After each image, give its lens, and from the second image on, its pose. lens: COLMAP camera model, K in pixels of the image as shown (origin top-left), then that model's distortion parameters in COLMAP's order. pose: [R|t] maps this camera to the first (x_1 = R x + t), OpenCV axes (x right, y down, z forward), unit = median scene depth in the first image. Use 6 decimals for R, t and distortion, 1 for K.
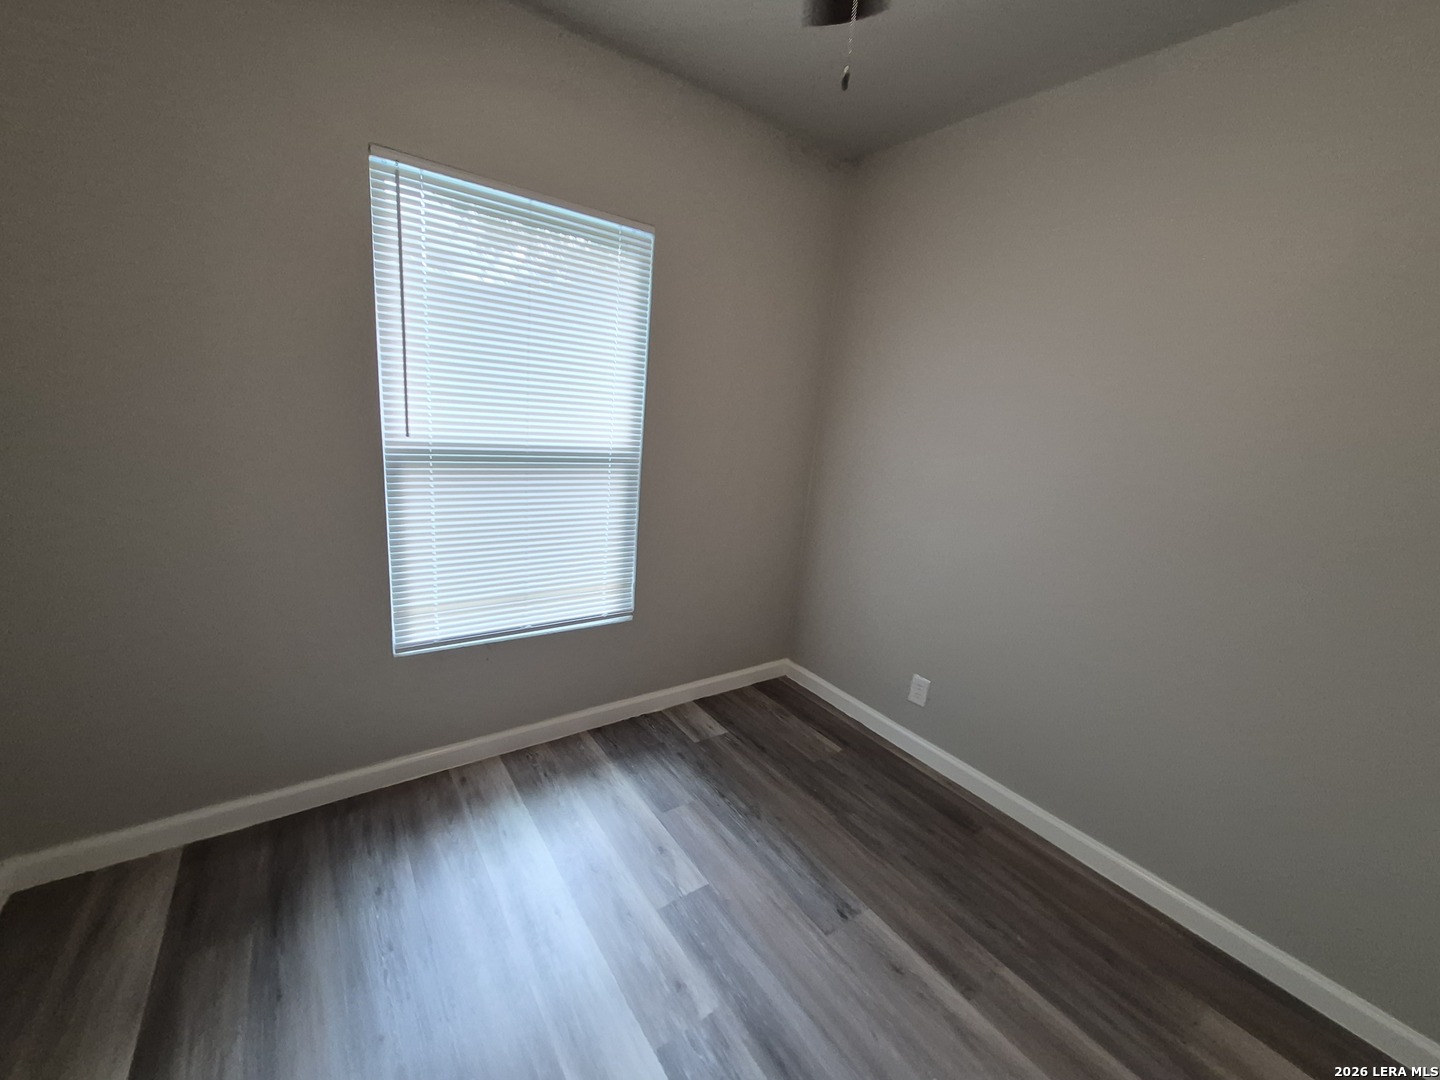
lens RADIAL K [[565.3, 0, 708.4], [0, 565.3, 538.0], [0, 0, 1]] dist [0.008026, -0.001099]
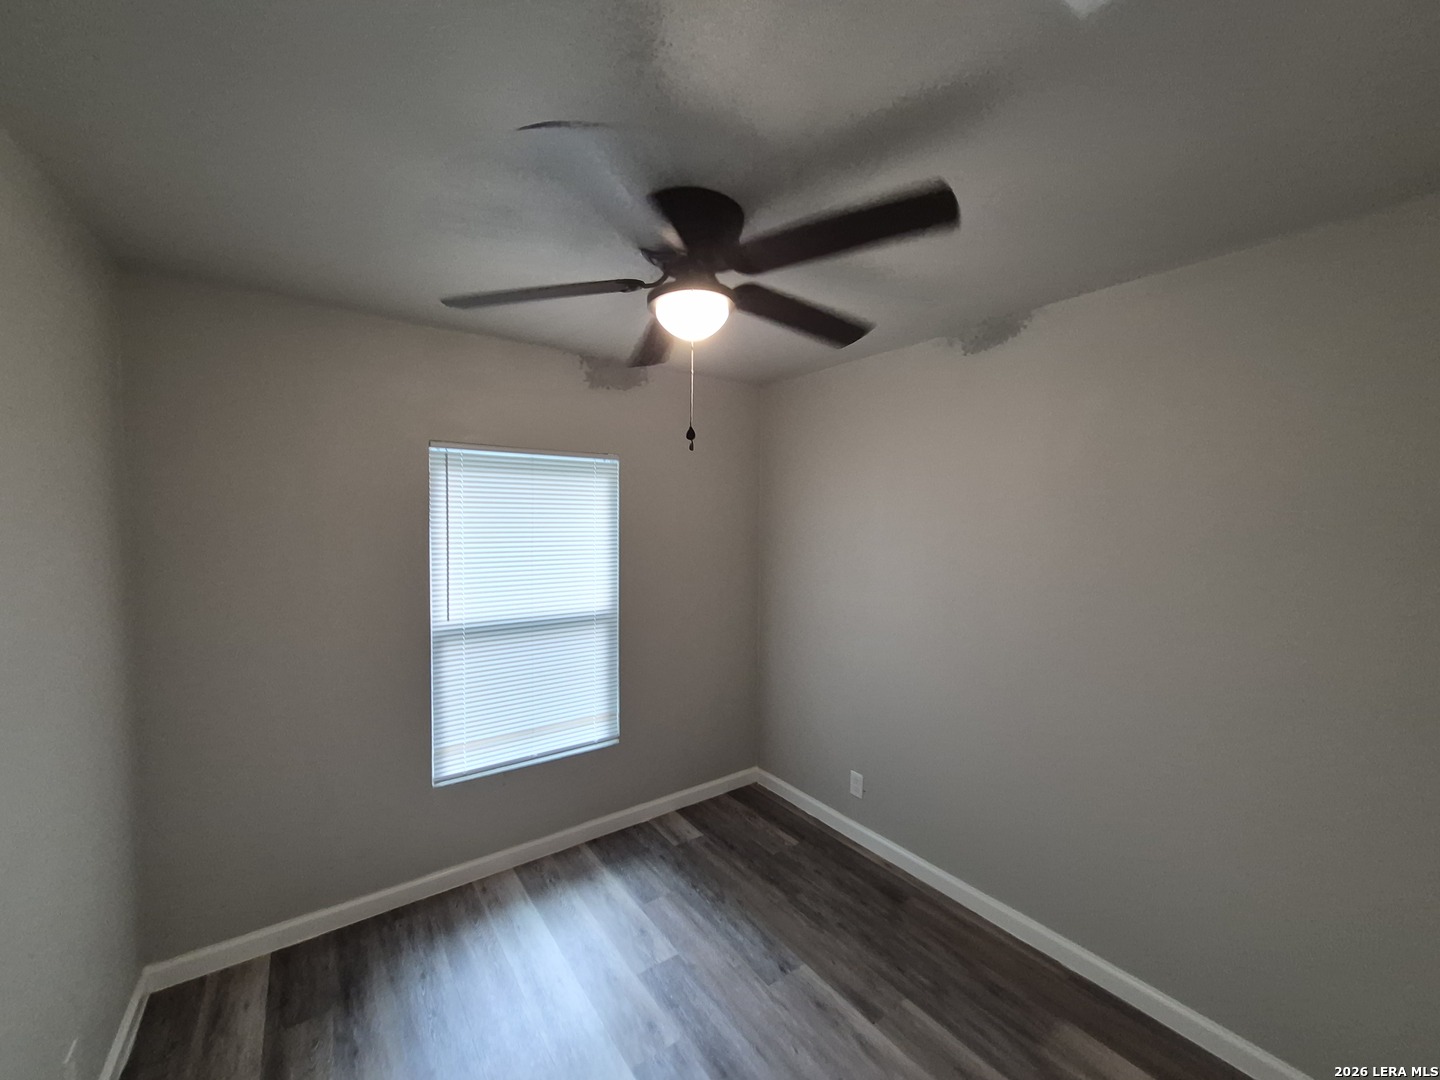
lens RADIAL K [[565.3, 0, 717.6], [0, 565.3, 542.5], [0, 0, 1]] dist [0.008026, -0.001099]
pose [[0.997117, -0.074700, 0.013332, 0.139506], [0.075875, 0.979320, -0.187552, -0.053540], [0.000954, 0.188023, 0.982164, -0.433040]]
